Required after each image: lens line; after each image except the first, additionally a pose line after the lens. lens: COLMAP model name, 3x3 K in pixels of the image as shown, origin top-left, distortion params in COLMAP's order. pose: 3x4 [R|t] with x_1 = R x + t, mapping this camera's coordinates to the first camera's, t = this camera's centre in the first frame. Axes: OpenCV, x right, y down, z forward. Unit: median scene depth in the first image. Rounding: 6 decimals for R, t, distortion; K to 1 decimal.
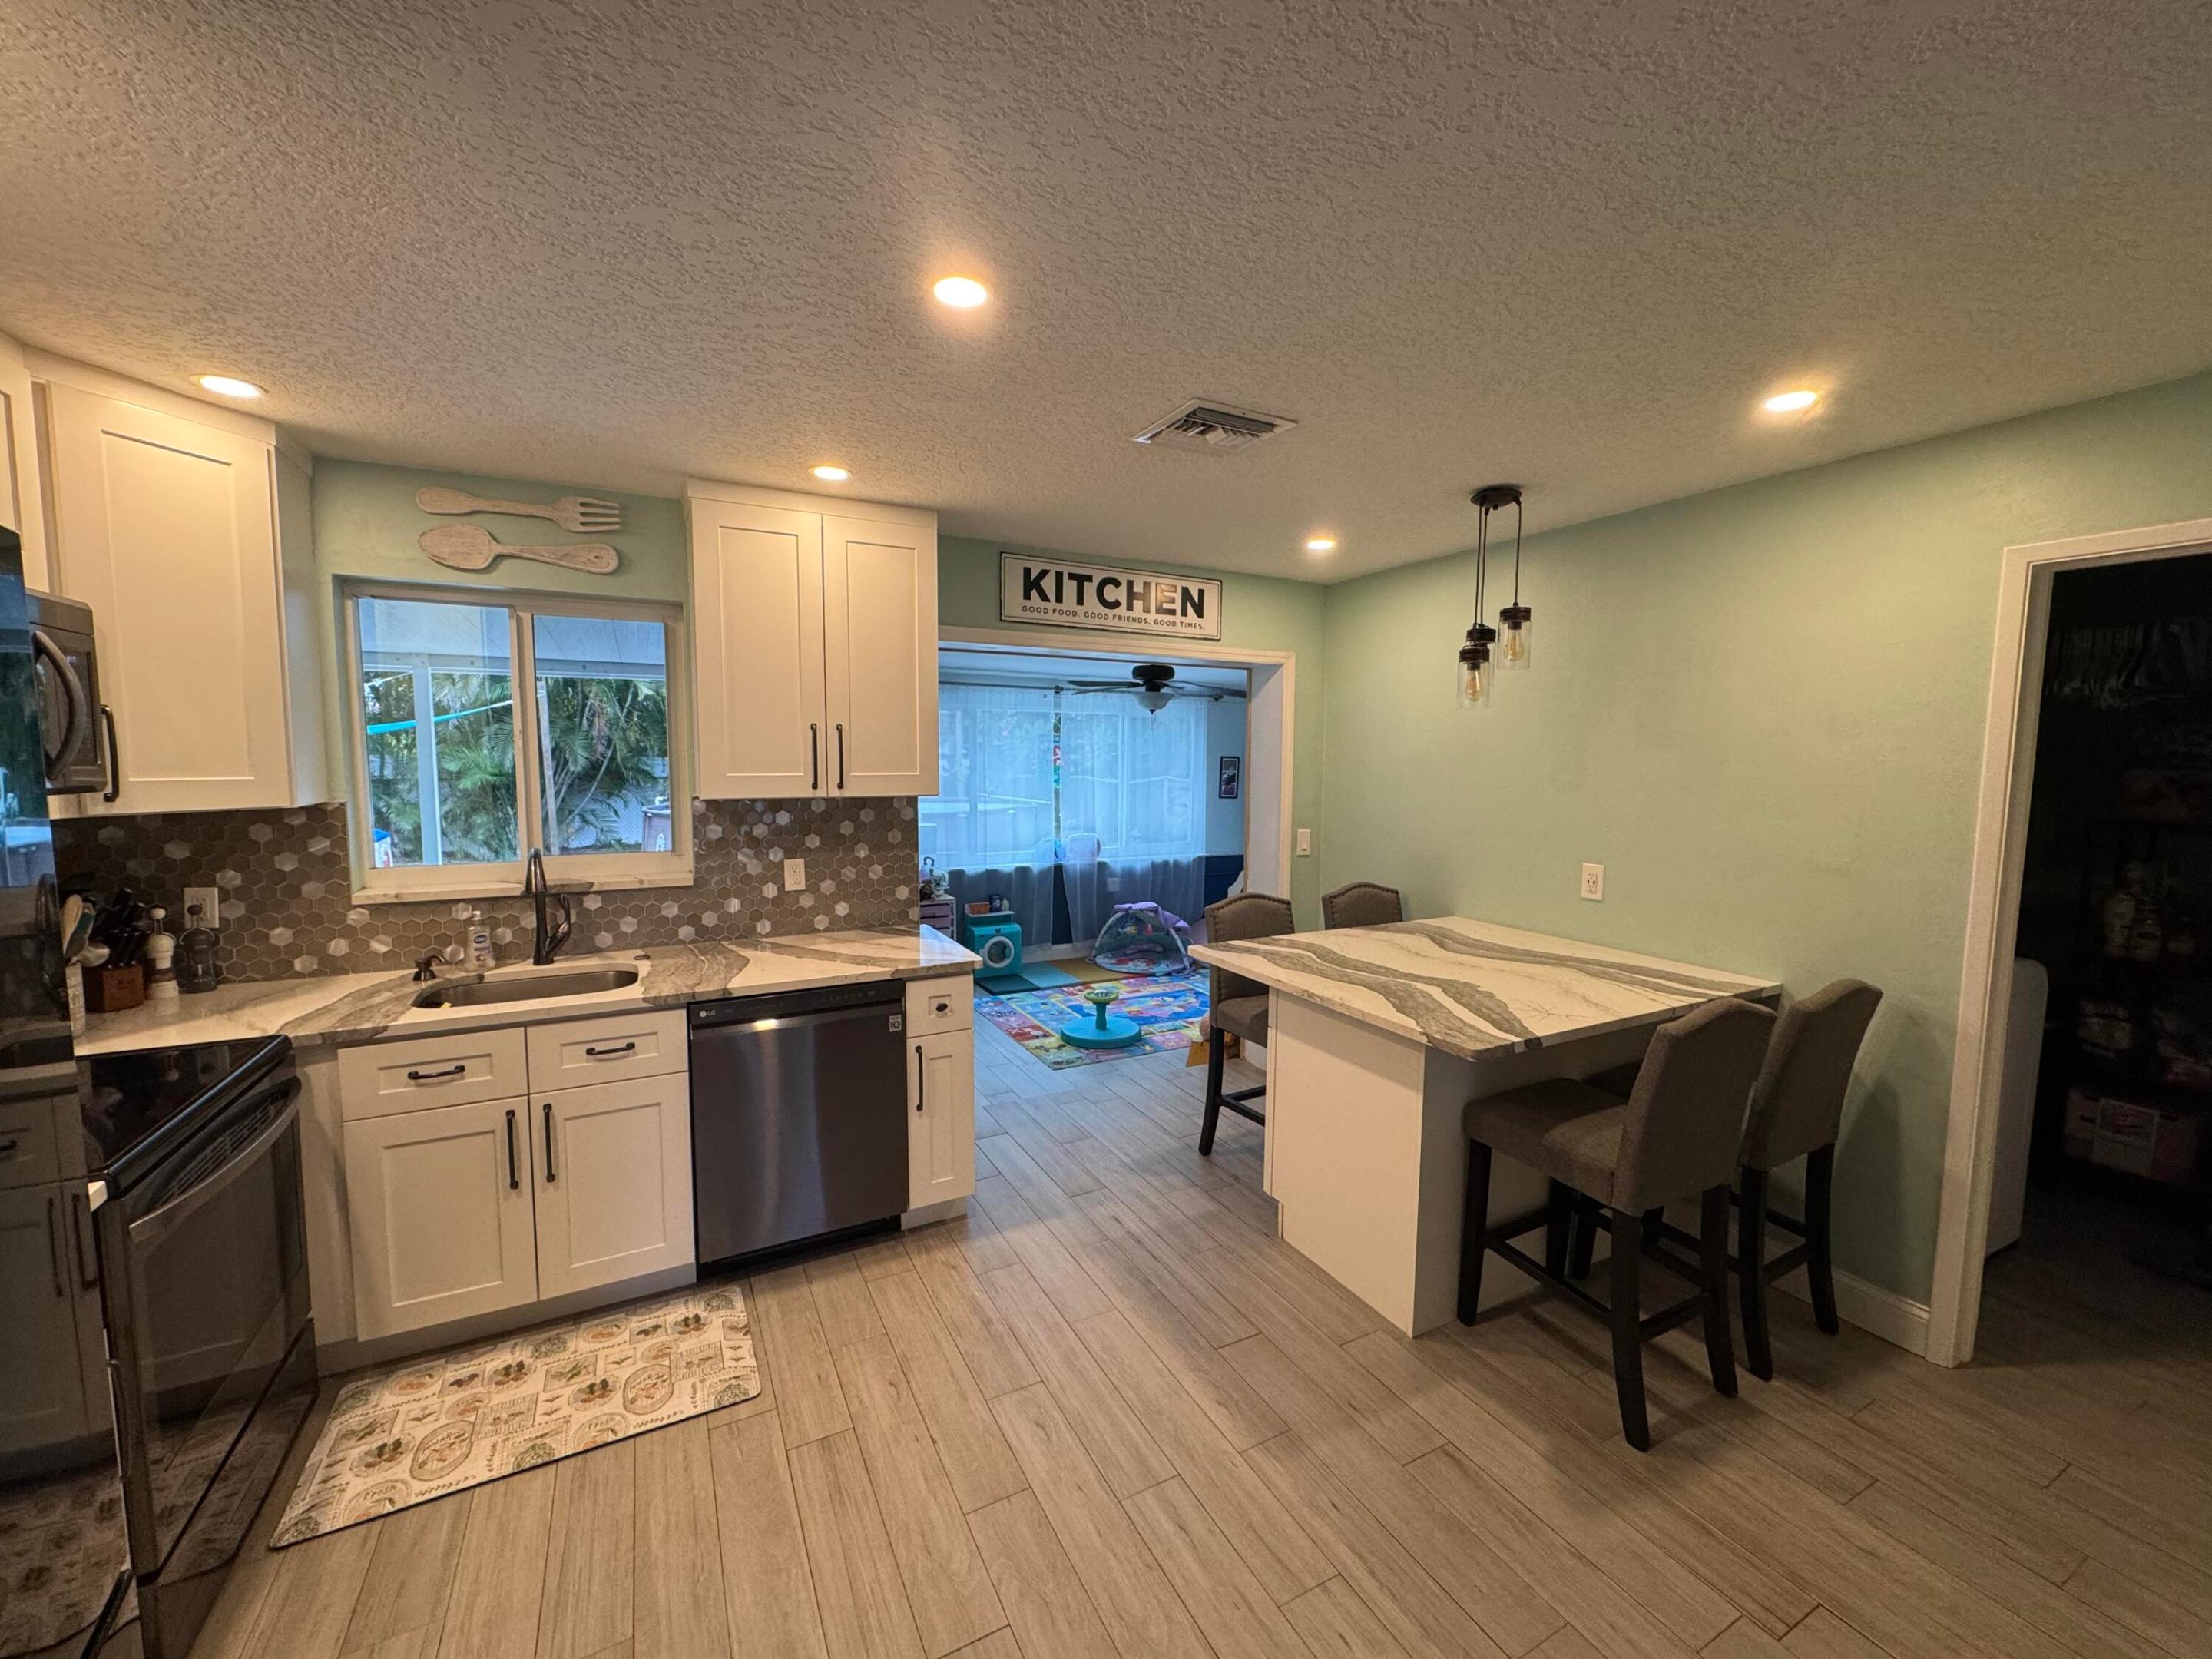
lens RADIAL K [[886.1, 0, 1102.2], [0, 886.1, 828.7], [0, 0, 1]] dist [-0.001590, -0.000067]
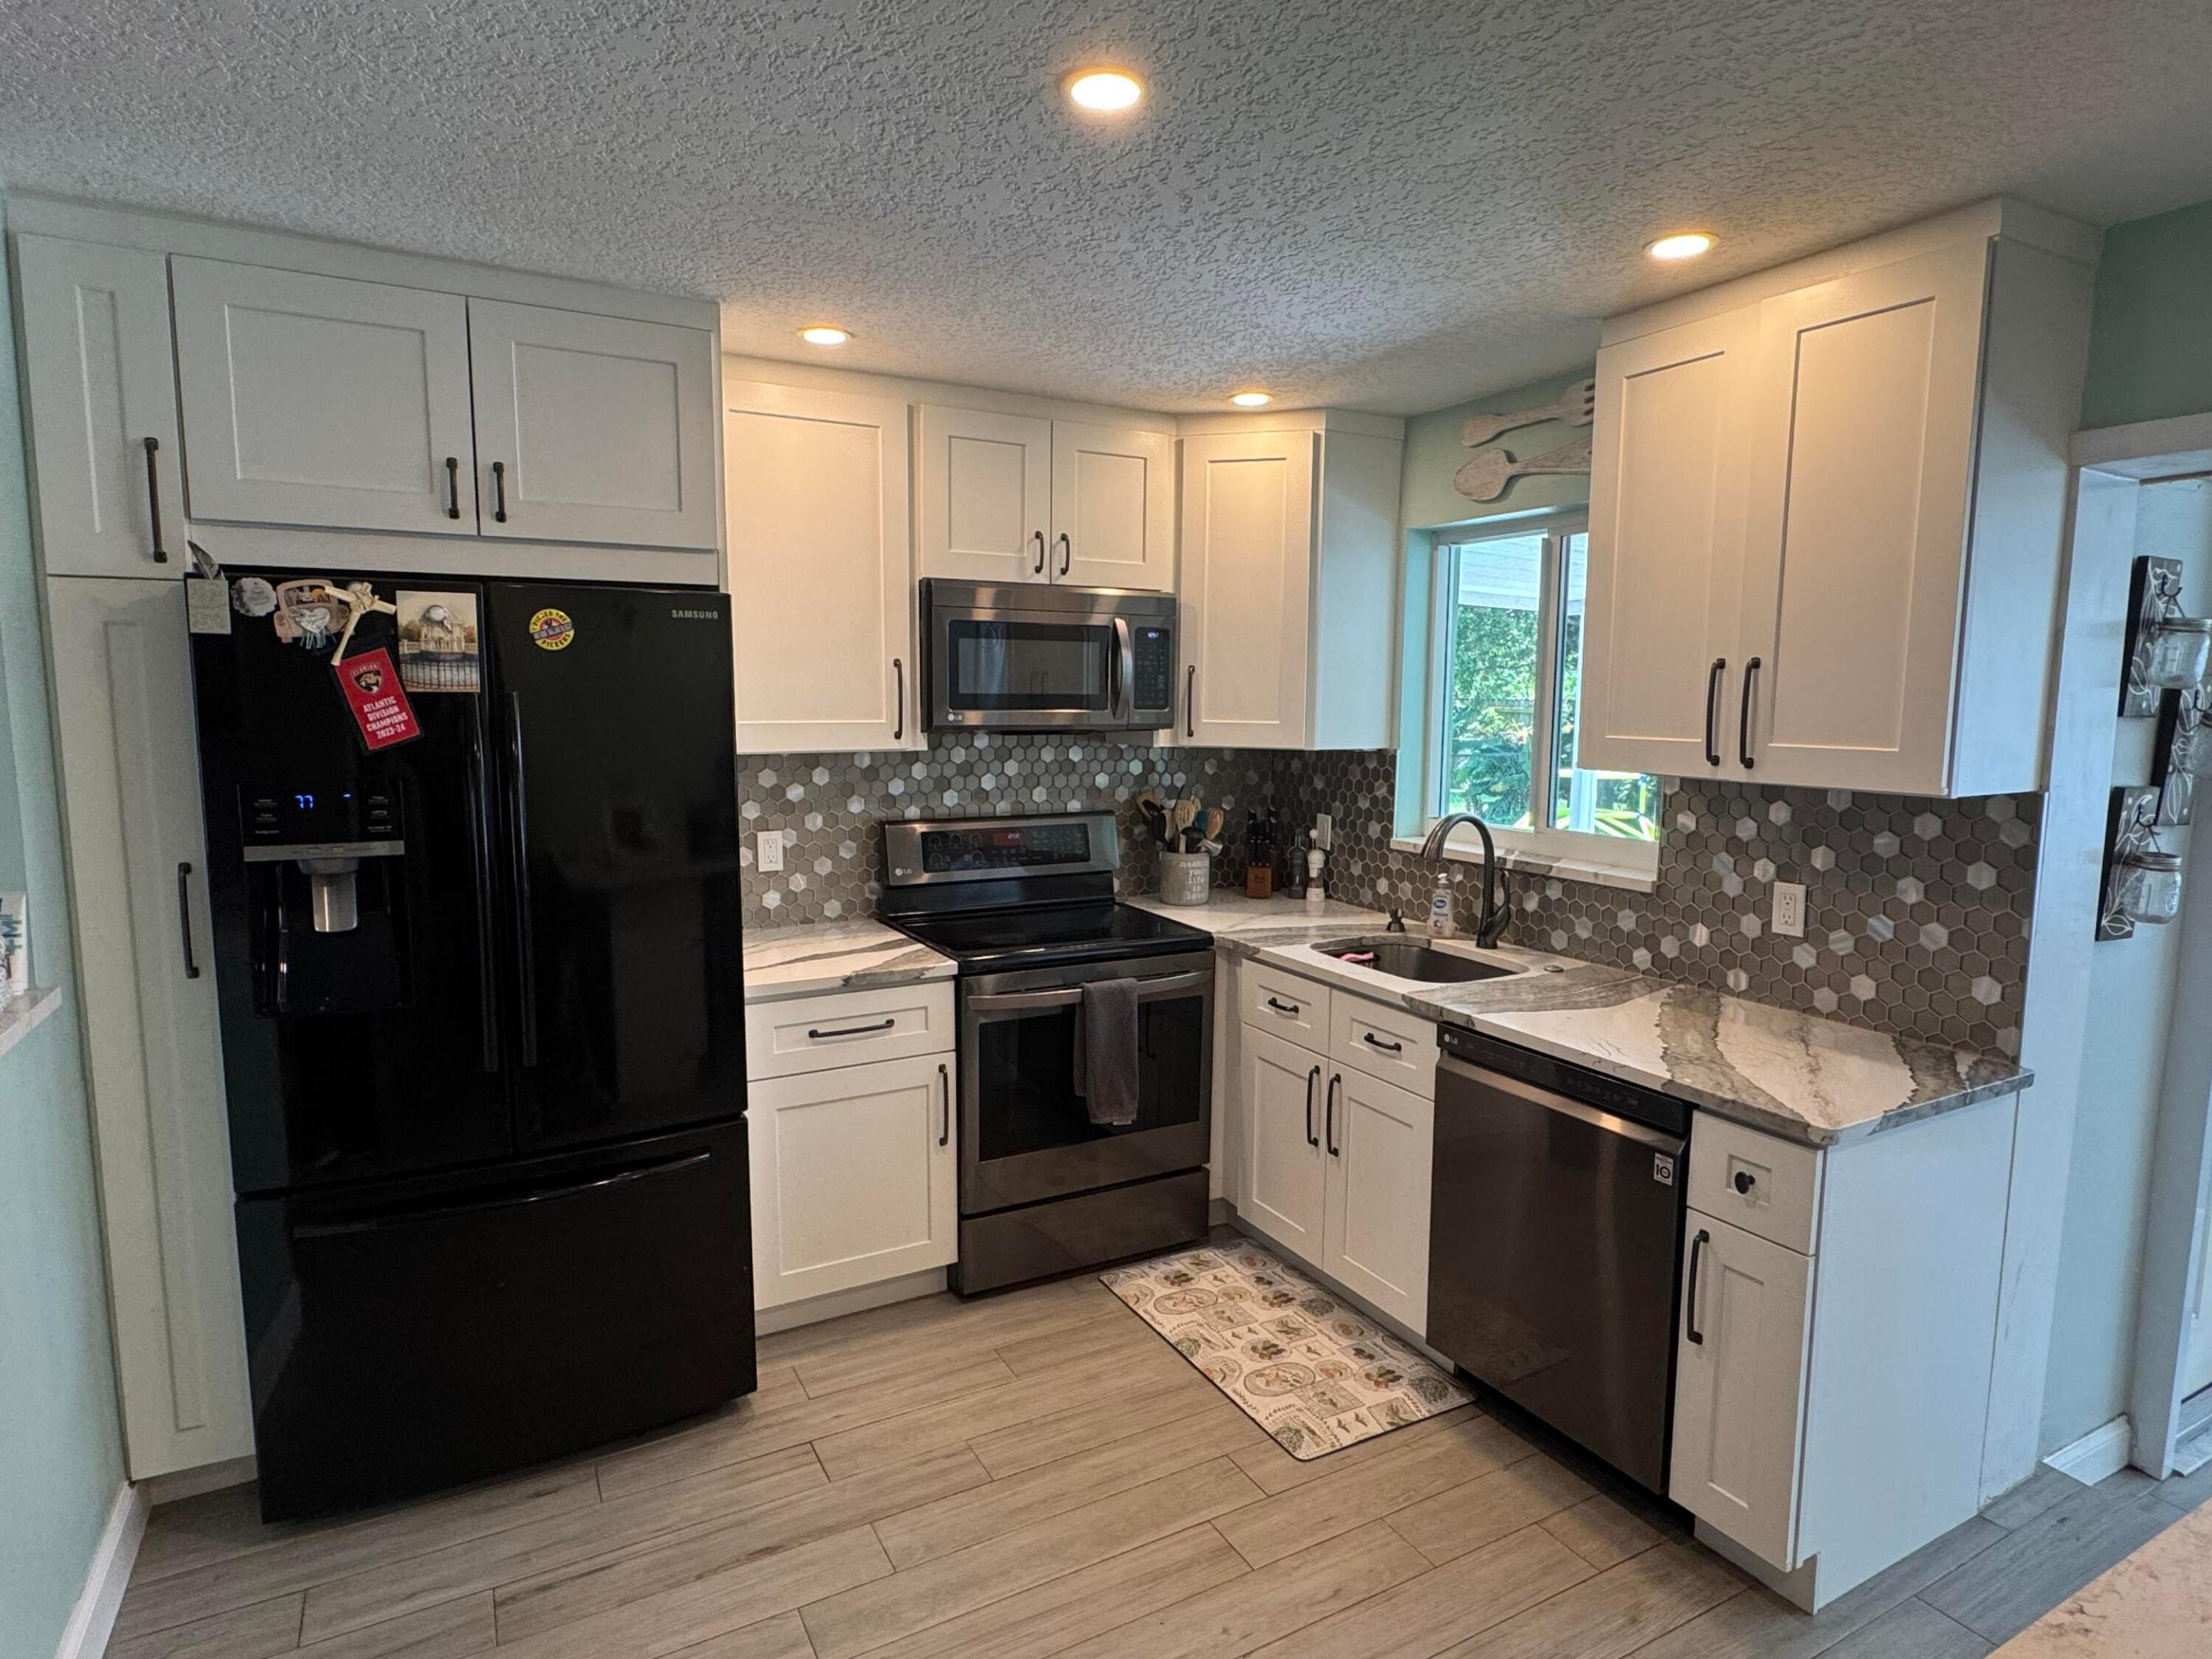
lens RADIAL K [[1220.3, 0, 1101.5], [0, 1220.3, 833.4], [0, 0, 1]] dist [0.005396, 0.000143]
pose [[0.008921, 0.111711, -0.993701, 0.542690], [-0.092121, 0.989606, 0.110423, -0.055146], [0.995708, 0.090555, 0.019120, 0.593952]]
